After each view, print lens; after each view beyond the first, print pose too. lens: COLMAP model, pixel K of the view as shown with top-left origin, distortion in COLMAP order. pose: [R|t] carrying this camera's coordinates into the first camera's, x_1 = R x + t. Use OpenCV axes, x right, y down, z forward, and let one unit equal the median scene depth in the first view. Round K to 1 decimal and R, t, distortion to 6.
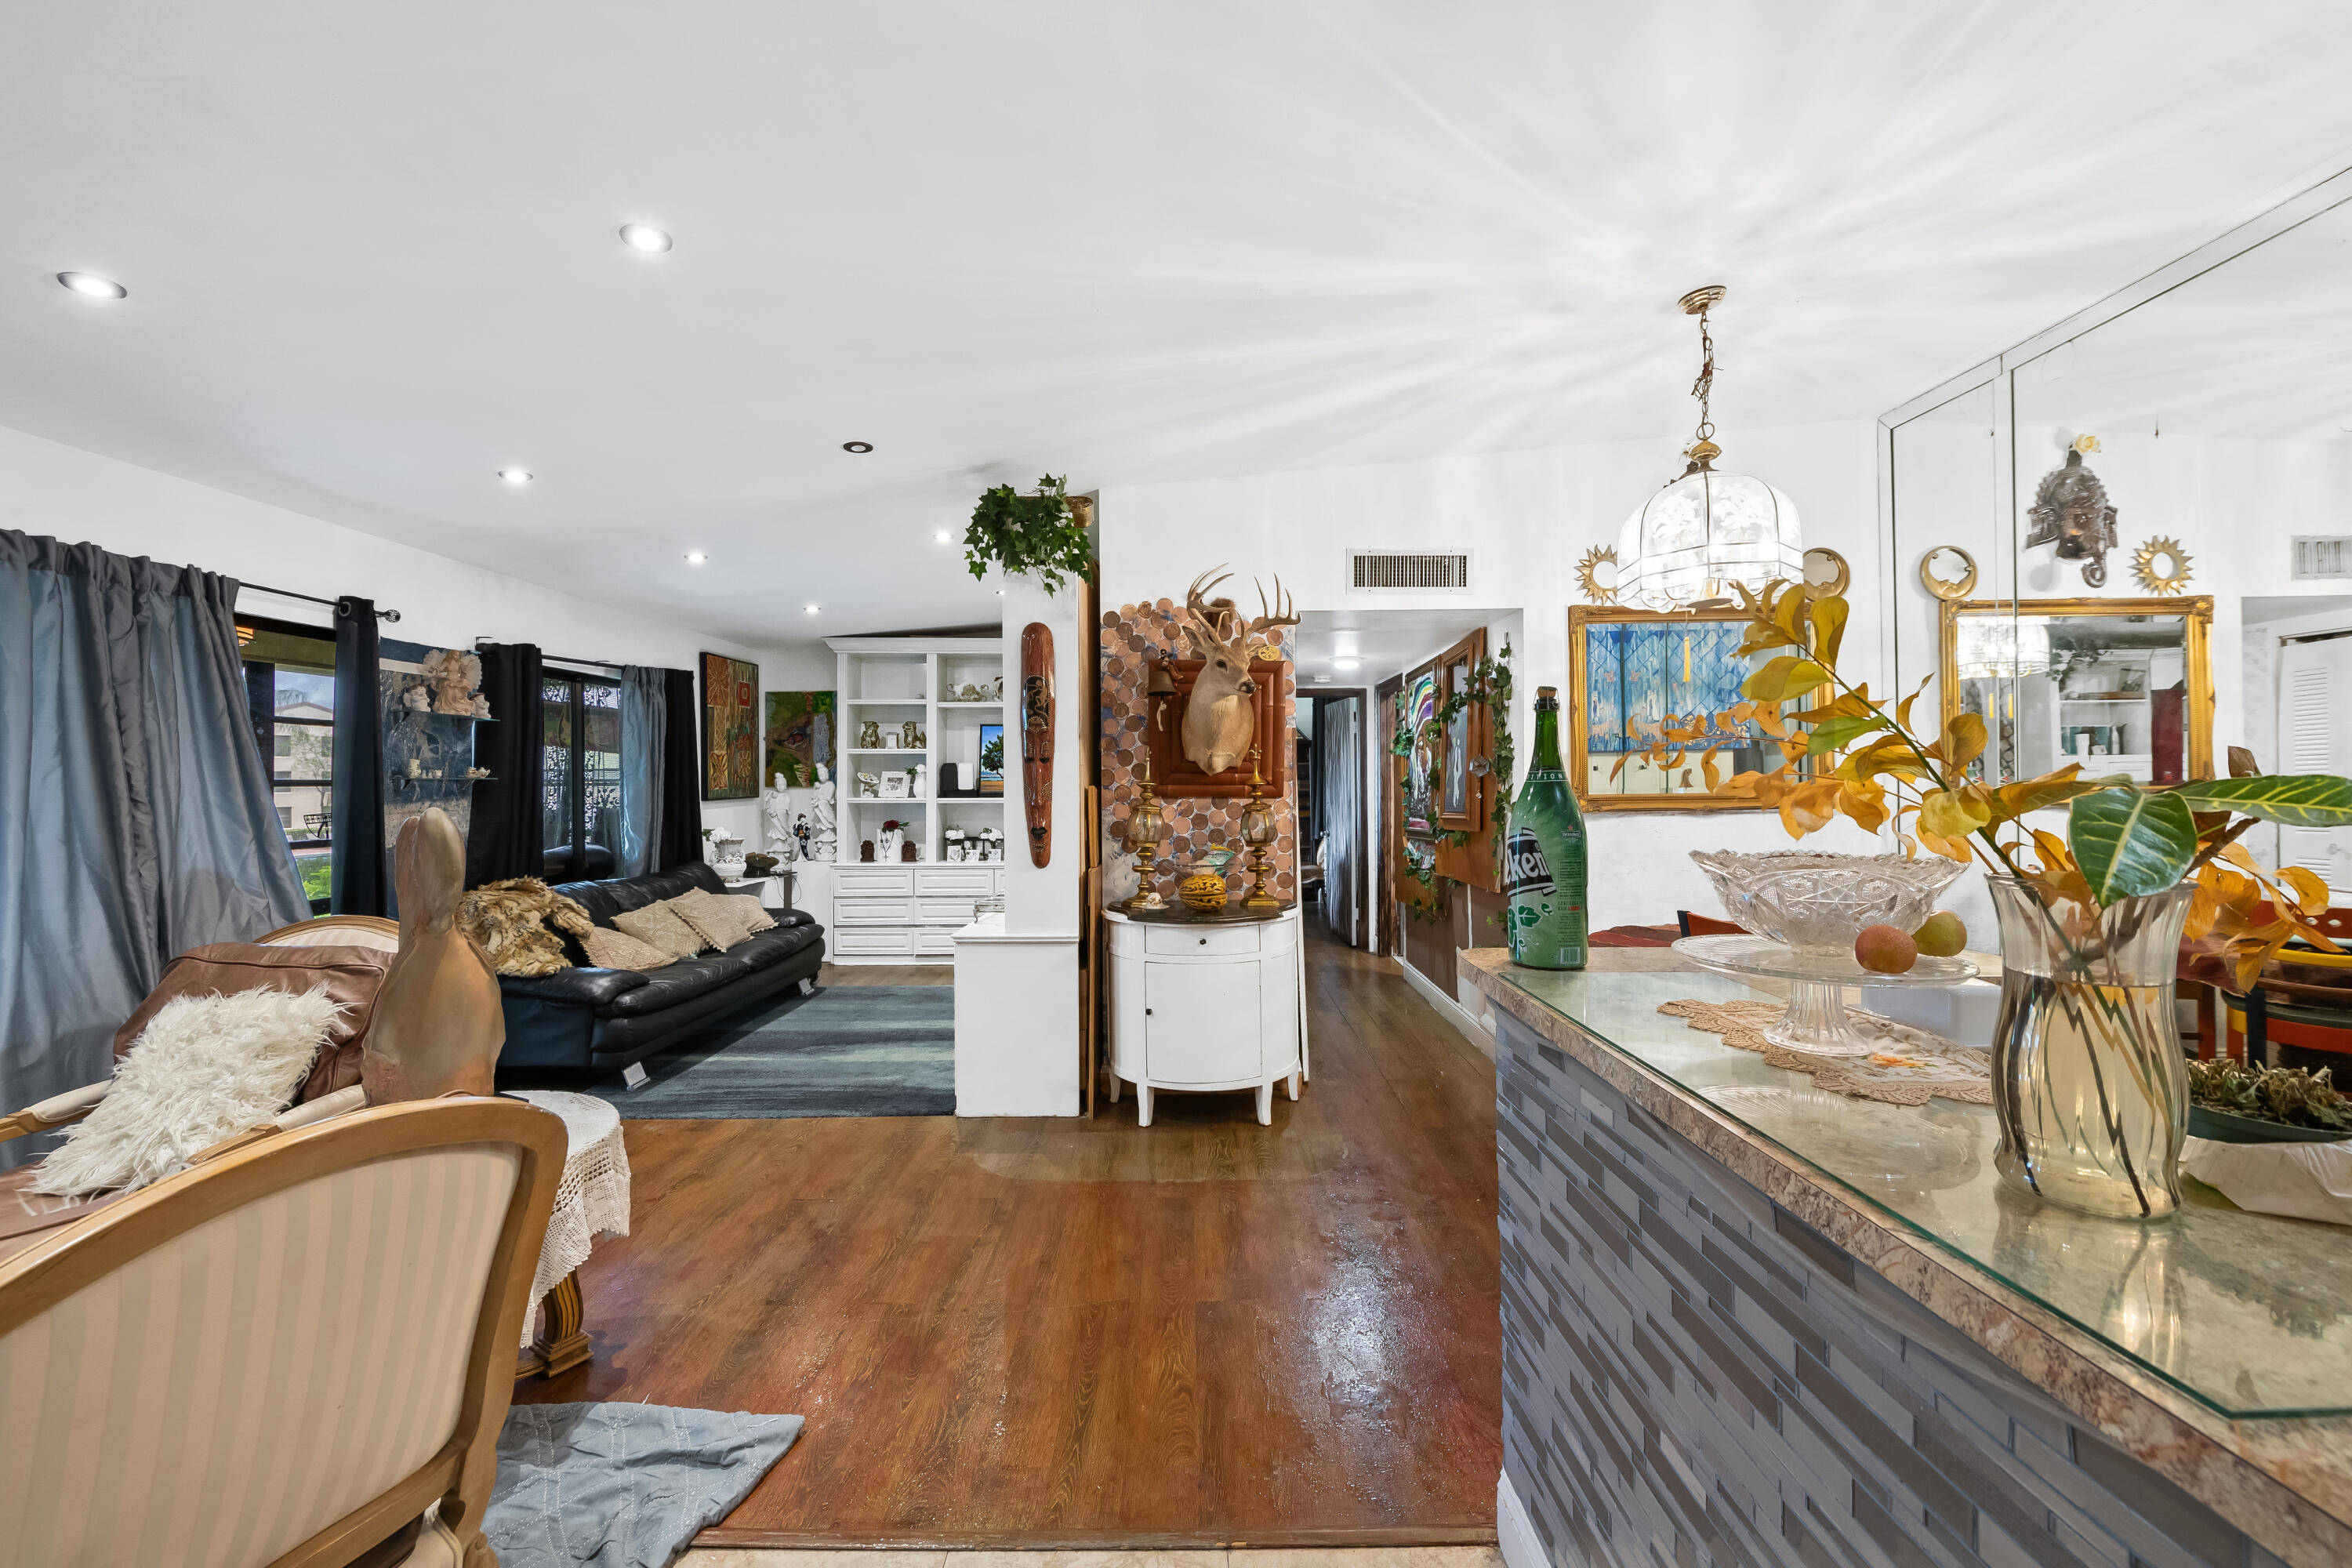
lens RADIAL K [[928.4, 0, 1189.5], [0, 928.4, 781.3], [0, 0, 1]] dist [0.001321, -0.002455]
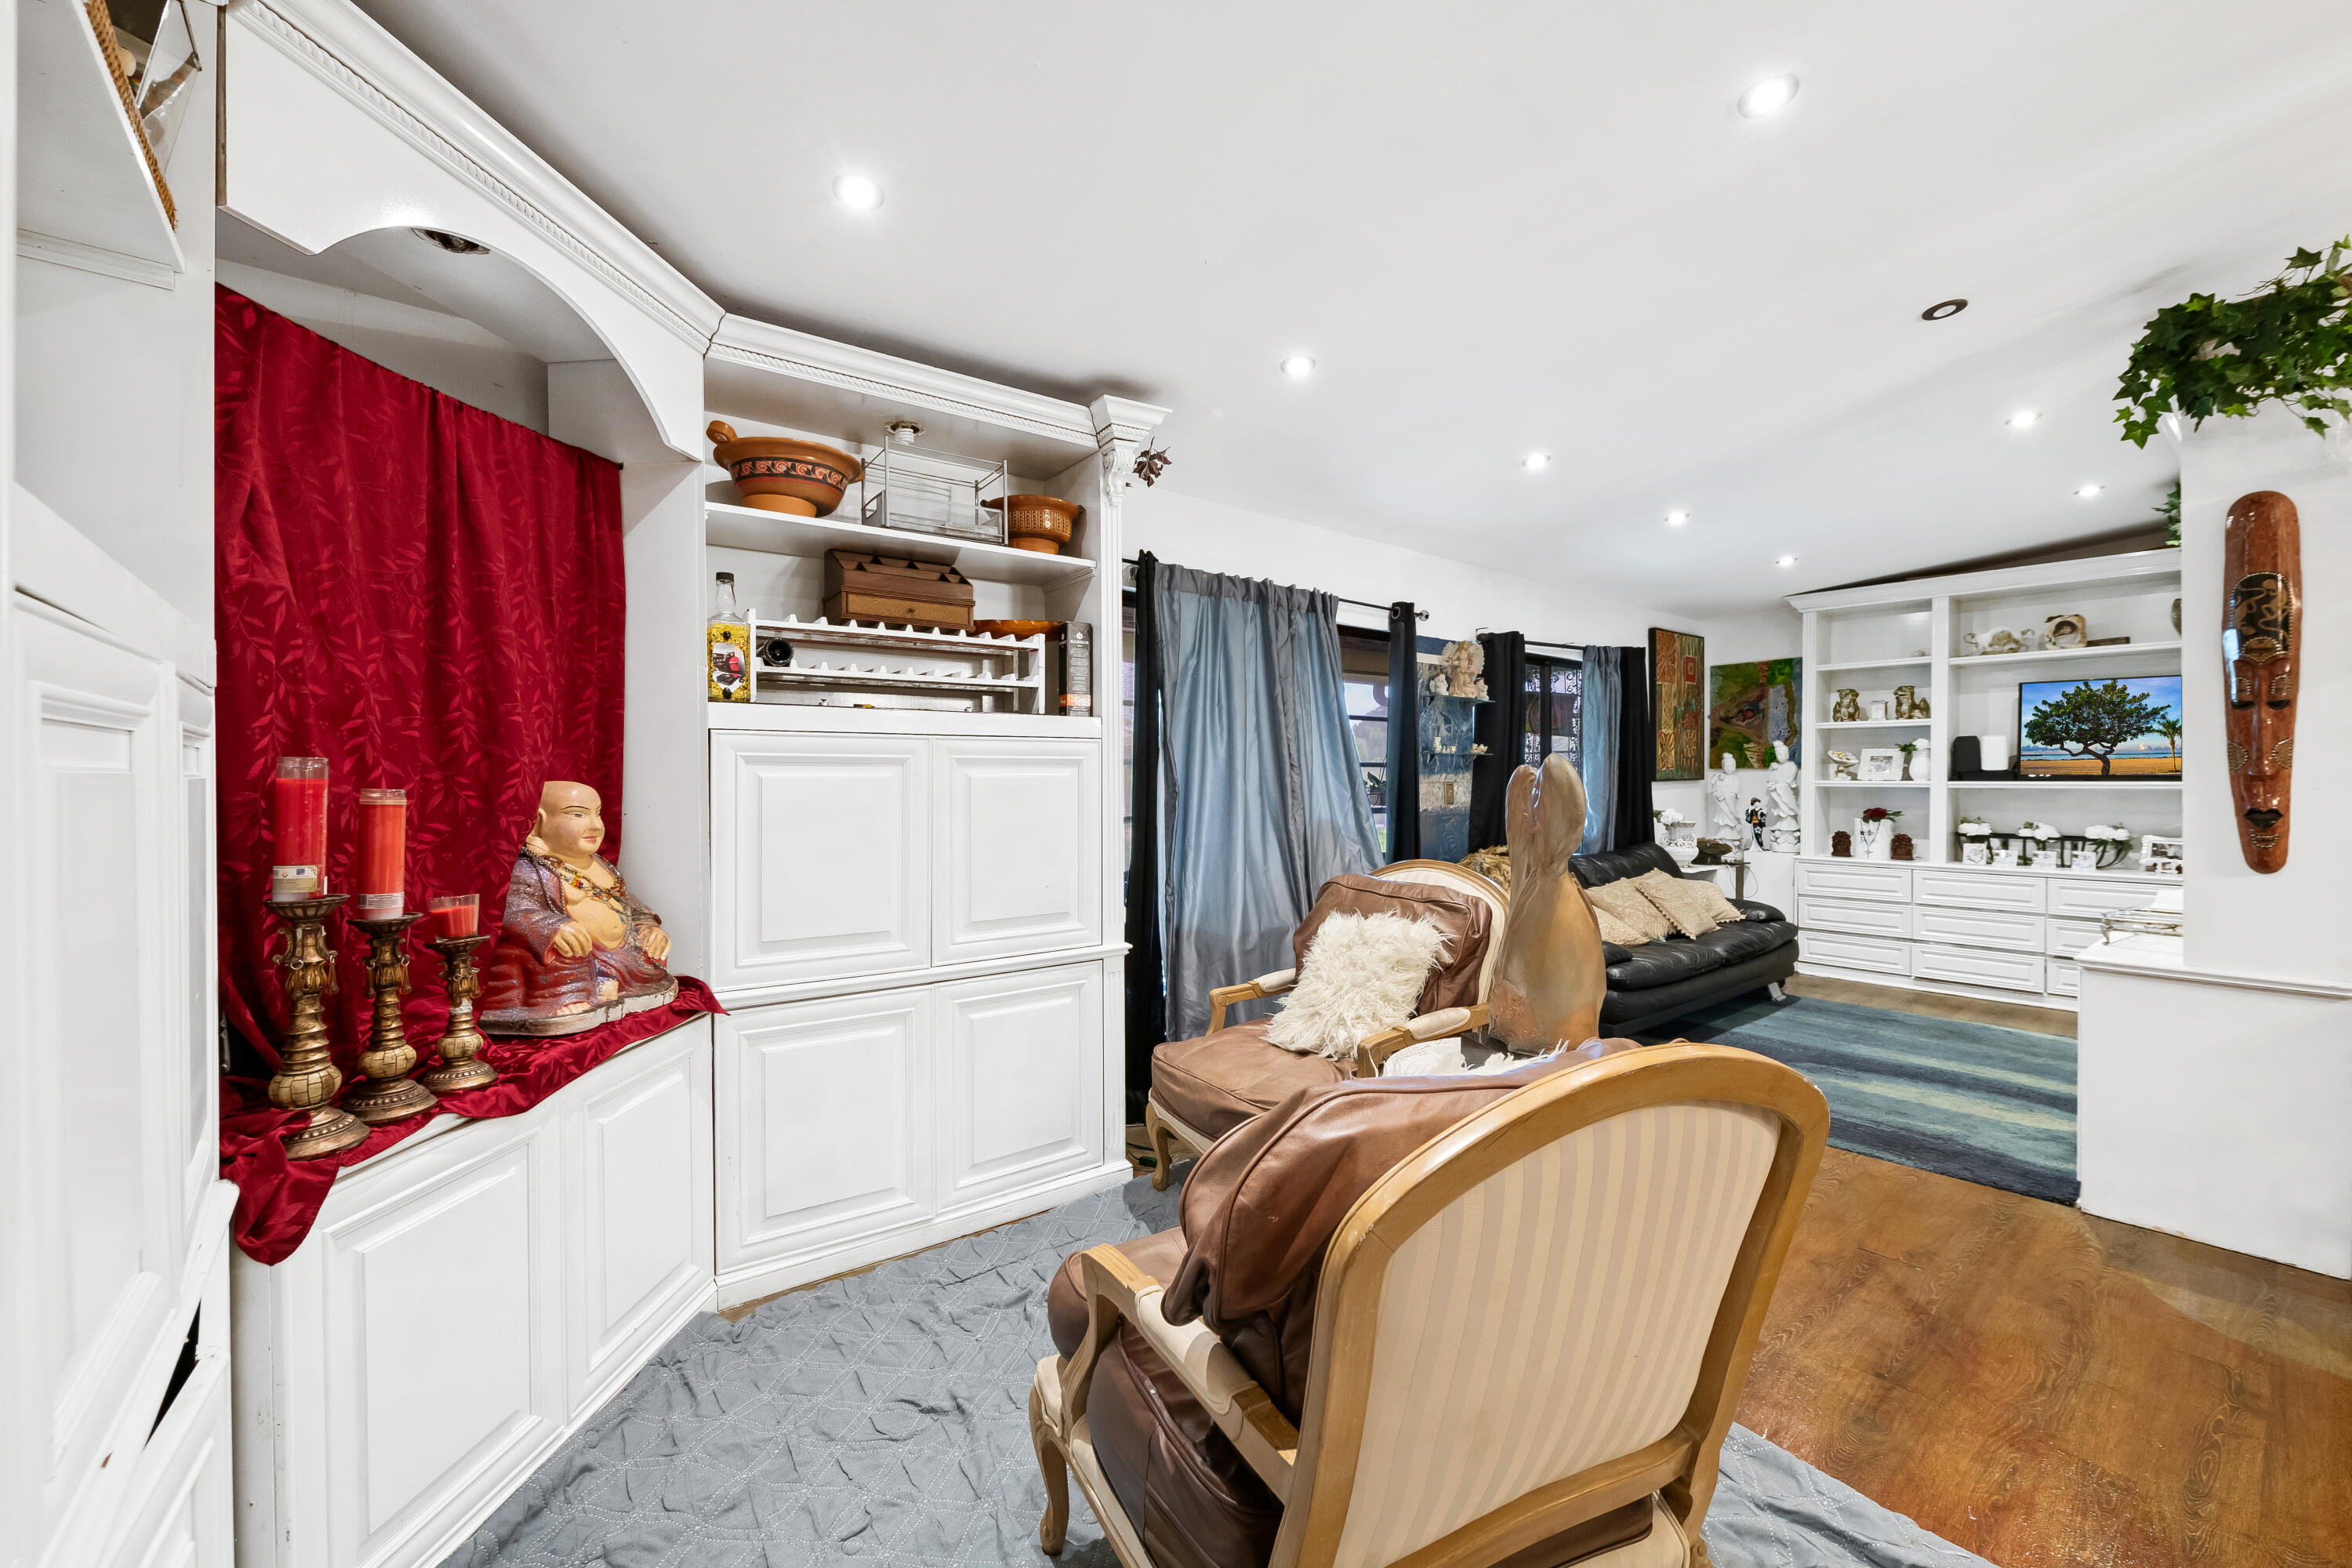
lens RADIAL K [[928.4, 0, 1192.6], [0, 928.4, 781.1], [0, 0, 1]] dist [0.001321, -0.002455]
pose [[0.639549, 0.005417, -0.768731, -0.132452], [-0.001969, 0.999983, 0.005409, 0.025704], [0.768748, -0.001946, 0.639549, 0.016923]]
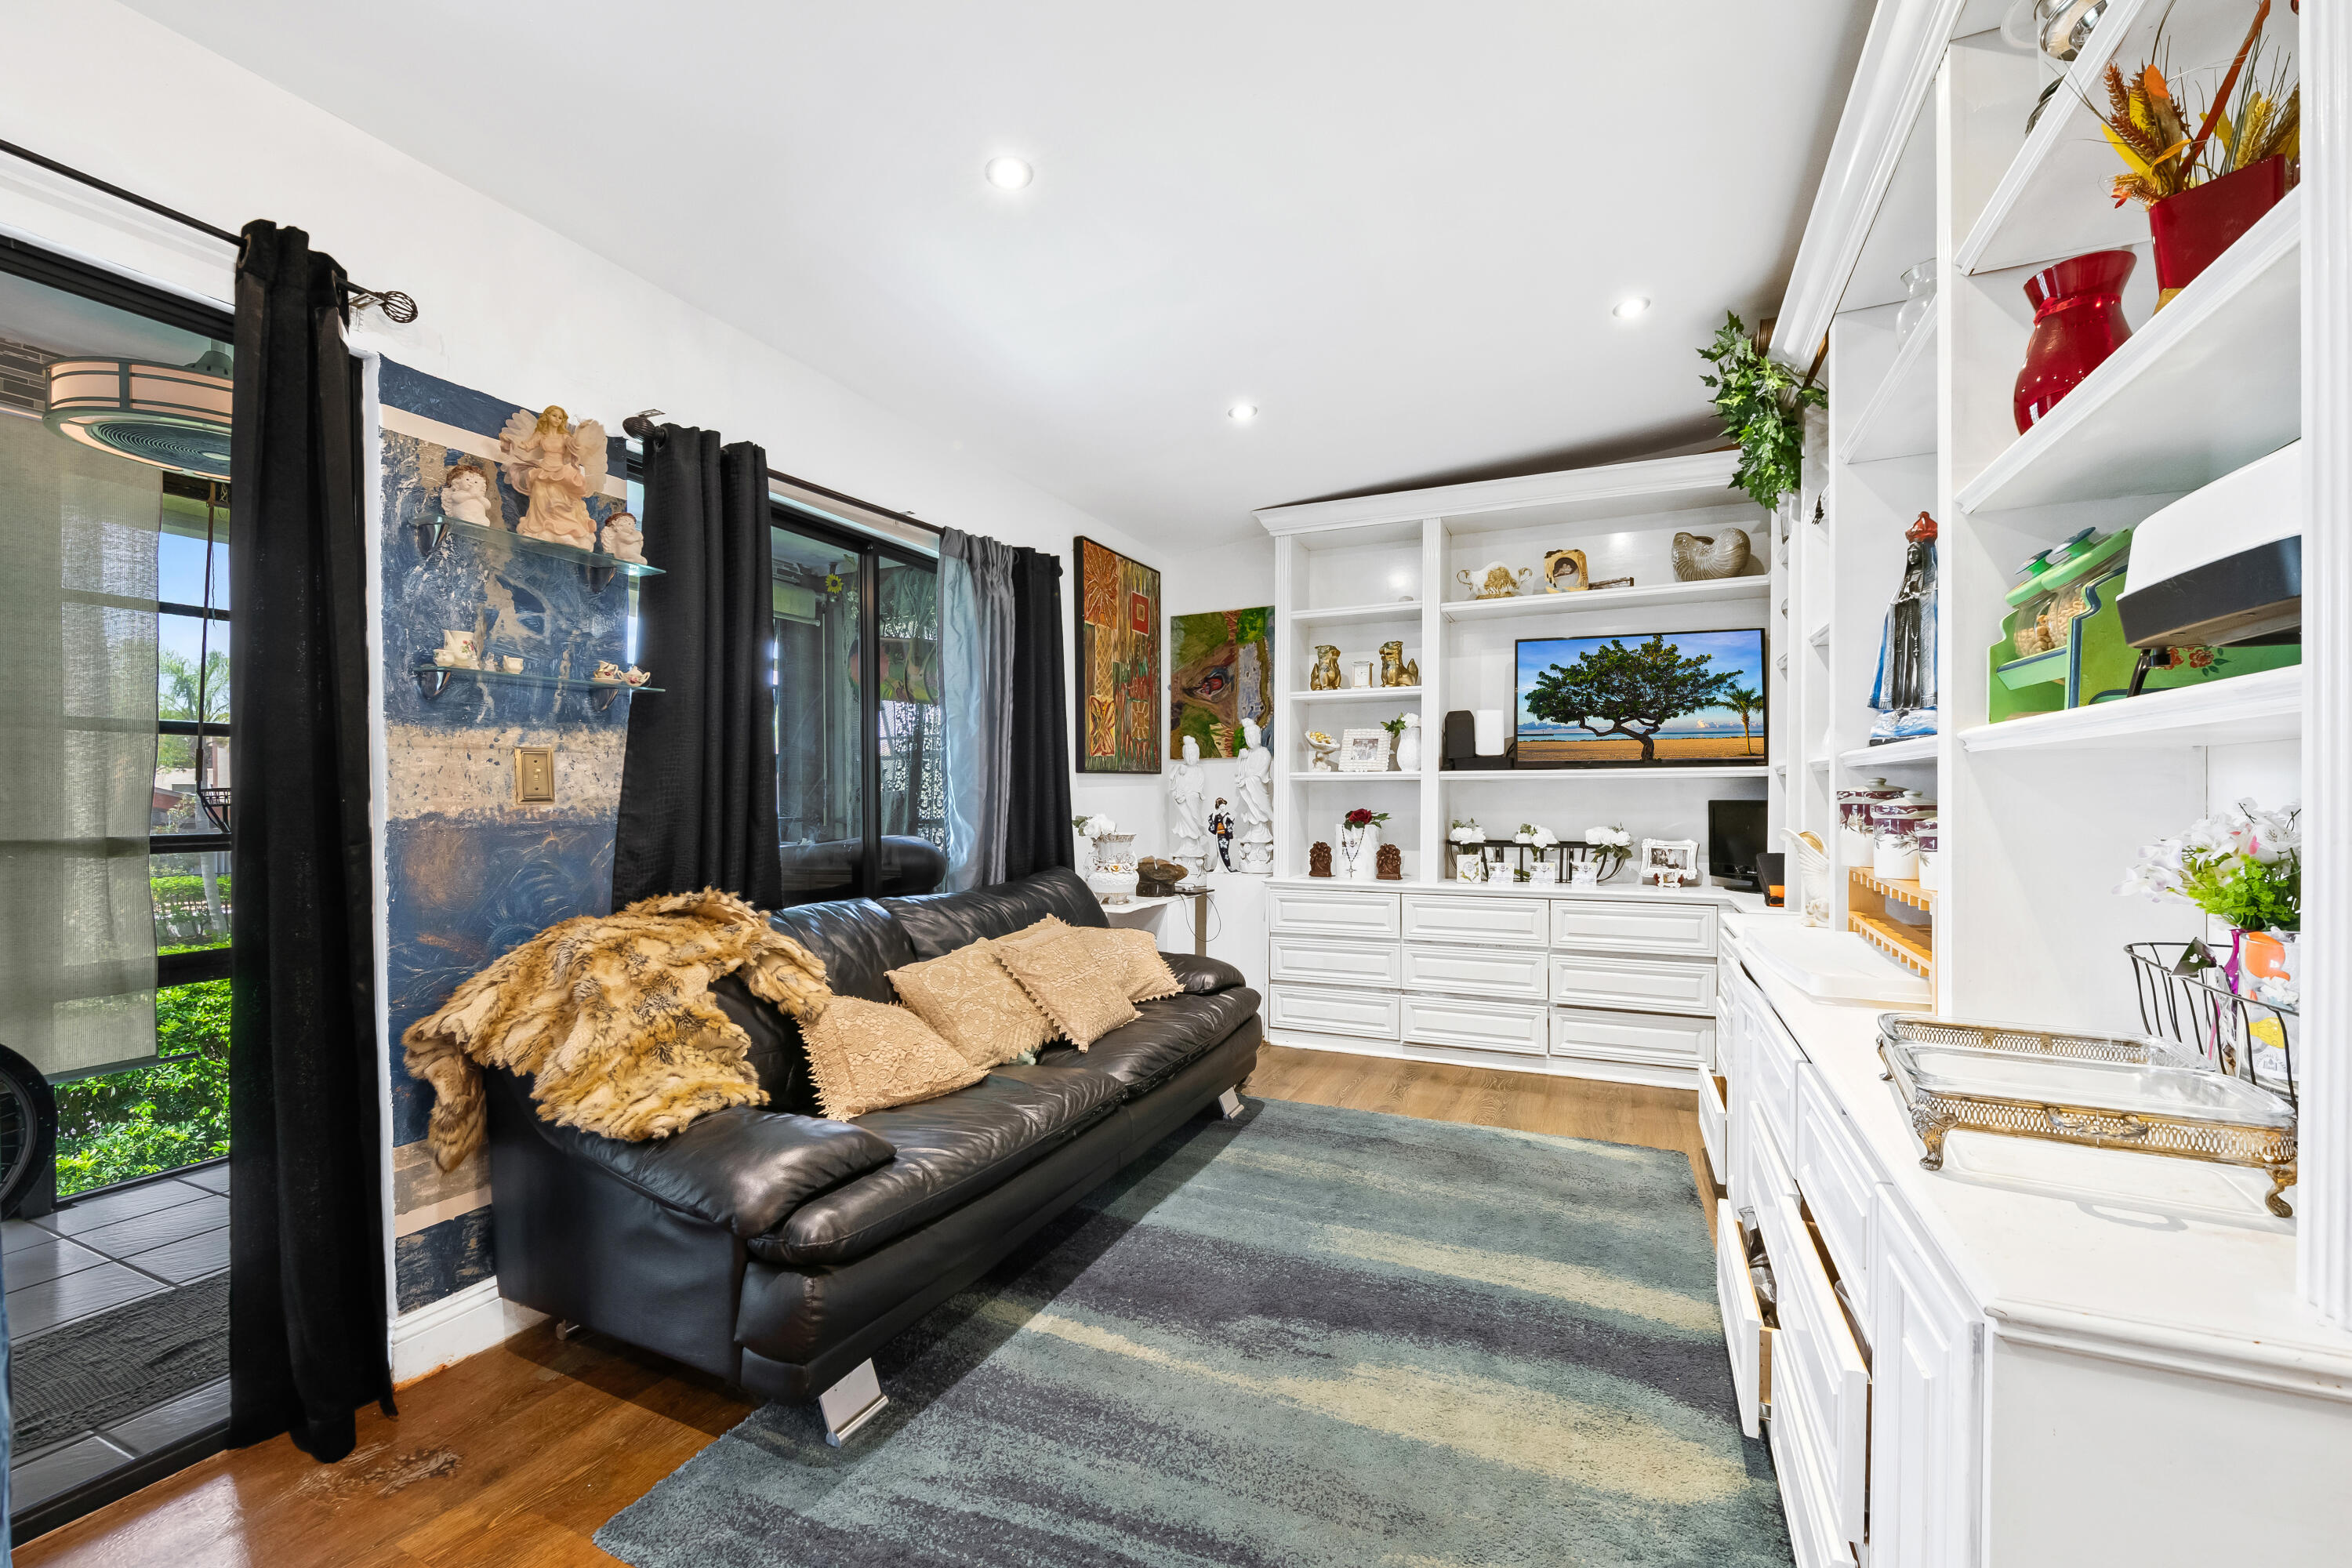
lens RADIAL K [[928.4, 0, 1201.0], [0, 928.4, 808.3], [0, 0, 1]] dist [0.001321, -0.002455]
pose [[0.917487, 0.005891, -0.397722, -0.306228], [-0.000772, 0.999915, 0.013029, 0.057891], [0.397765, -0.011647, 0.917413, 0.709420]]
